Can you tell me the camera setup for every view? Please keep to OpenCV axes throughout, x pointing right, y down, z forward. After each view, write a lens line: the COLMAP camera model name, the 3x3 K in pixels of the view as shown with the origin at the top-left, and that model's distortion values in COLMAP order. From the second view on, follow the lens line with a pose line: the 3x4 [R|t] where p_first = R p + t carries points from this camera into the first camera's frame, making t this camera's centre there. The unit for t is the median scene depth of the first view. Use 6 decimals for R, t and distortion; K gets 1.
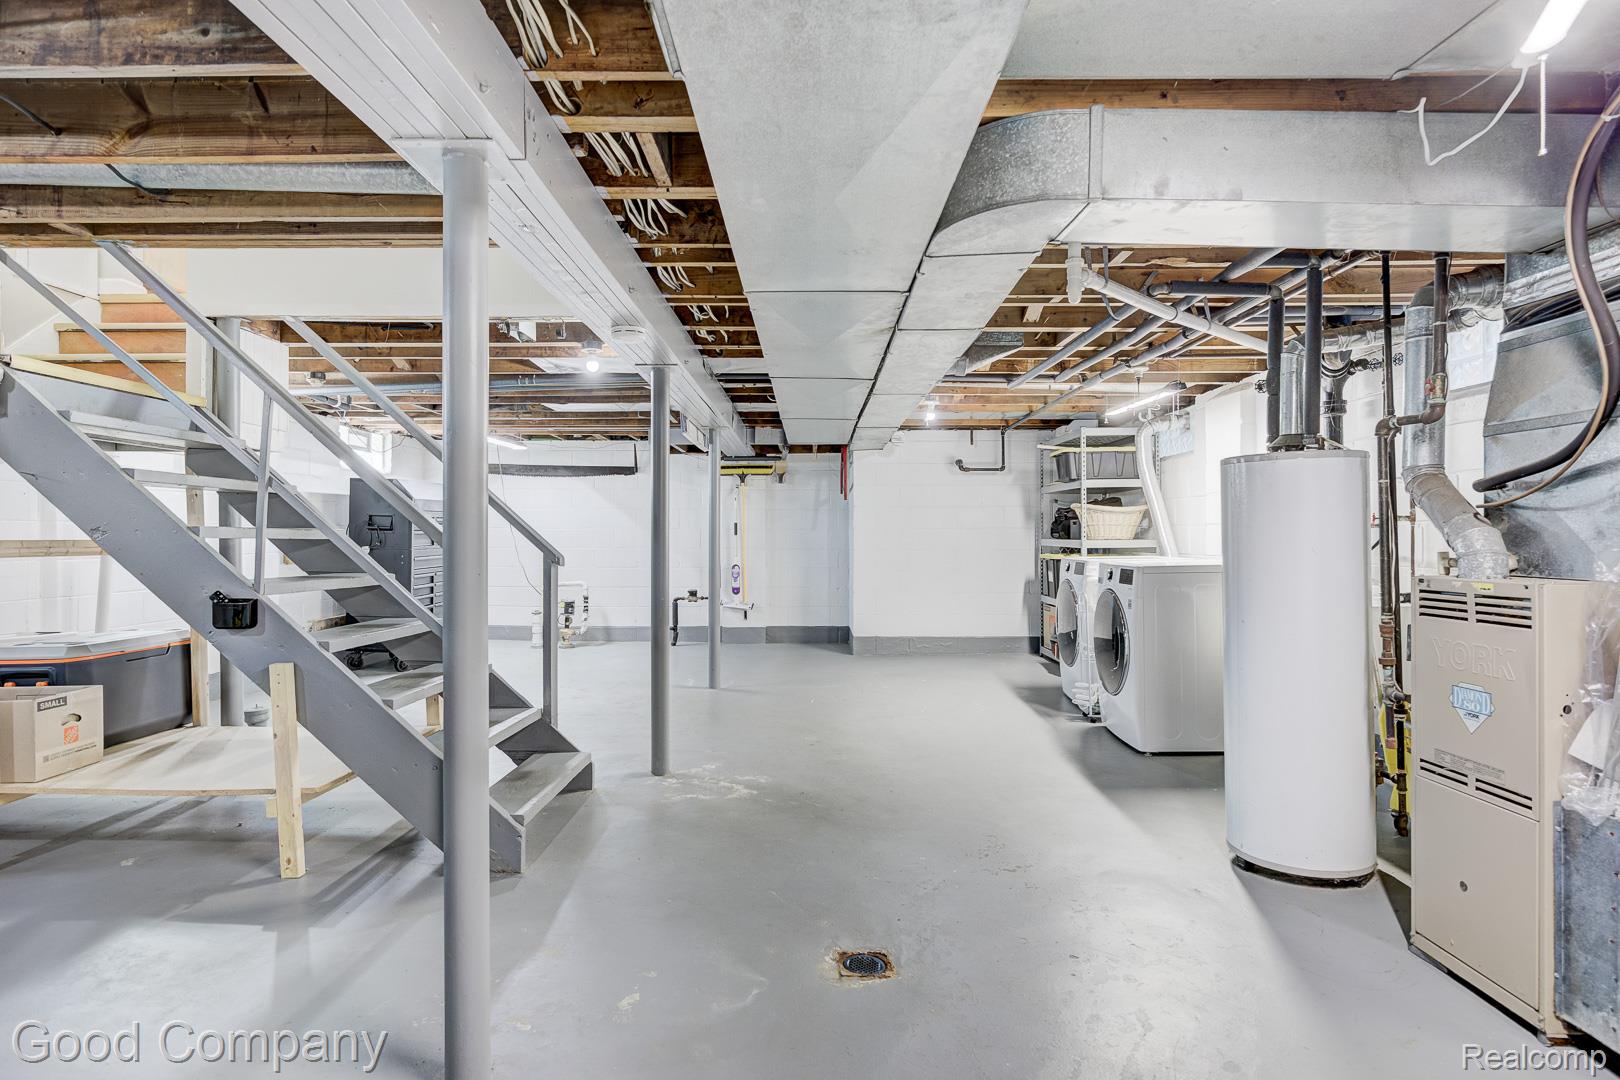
lens RADIAL K [[856.8, 0, 799.6], [0, 856.8, 539.4], [0, 0, 1]] dist [0.016879, -0.001011]
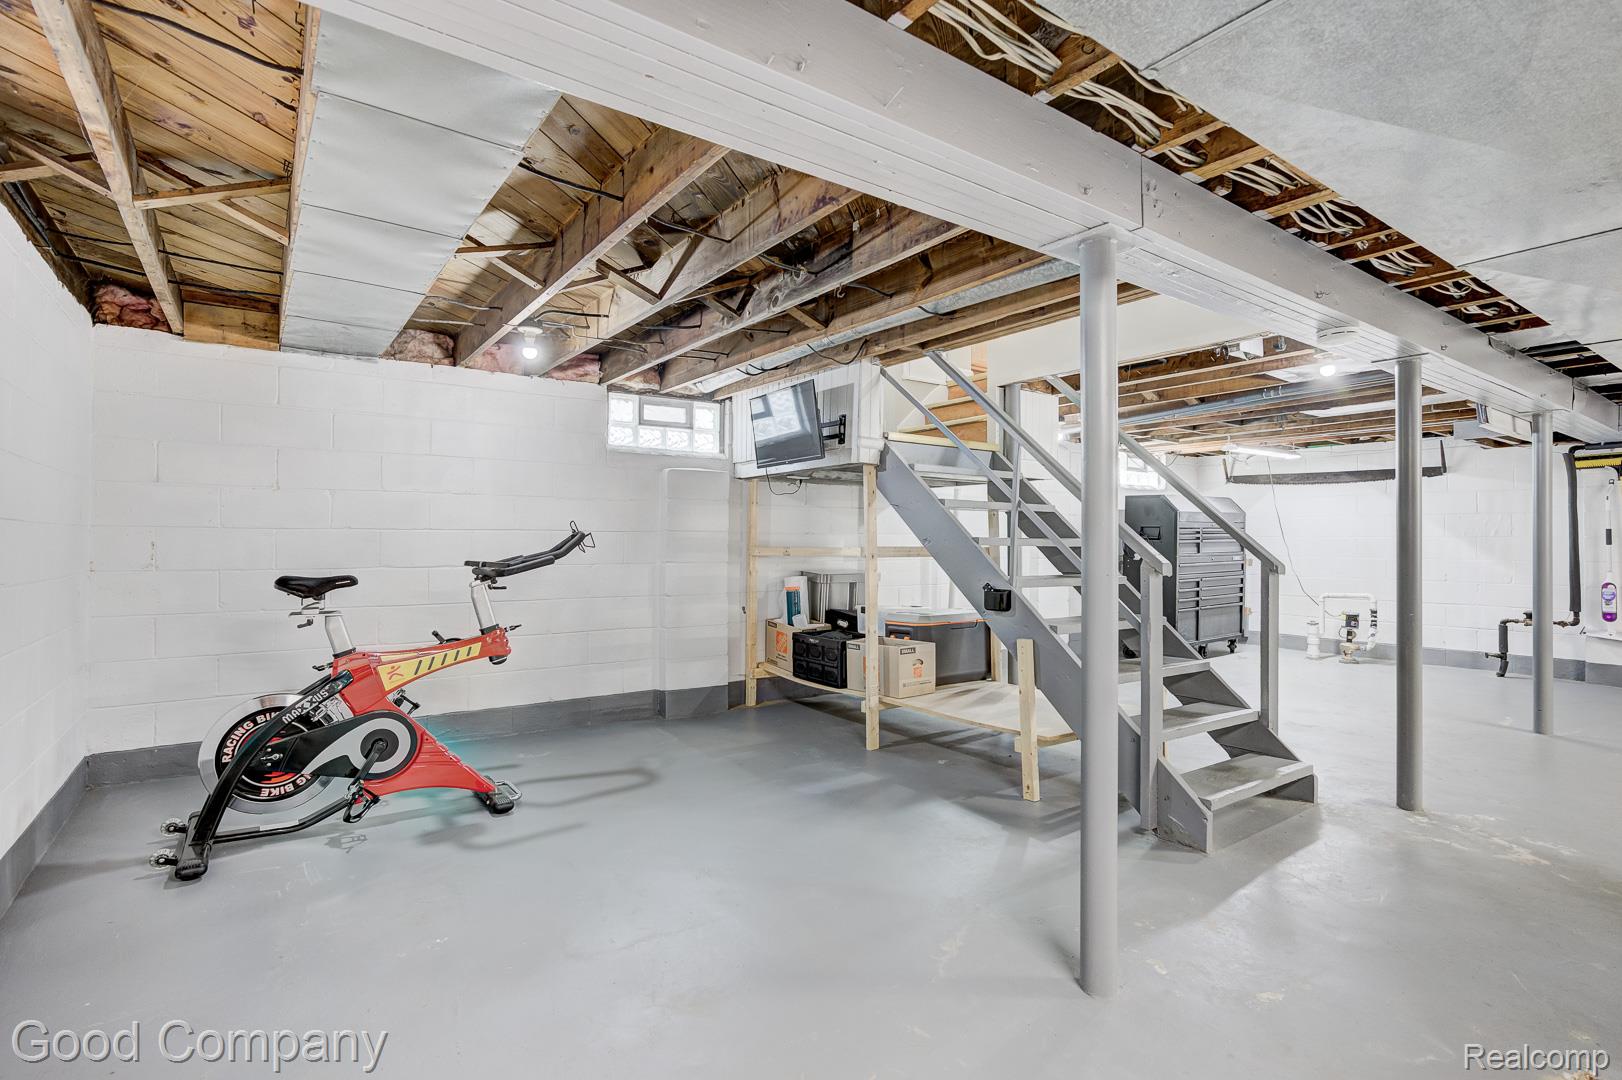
lens RADIAL K [[781.2, 0, 805.5], [0, 781.2, 539.3], [0, 0, 1]] dist [0.002250, 0.004891]
pose [[0.609260, -0.003045, -0.792964, 0.139473], [-0.005877, 0.999948, -0.008355, 0.000873], [0.792948, 0.009750, 0.609211, -0.011336]]
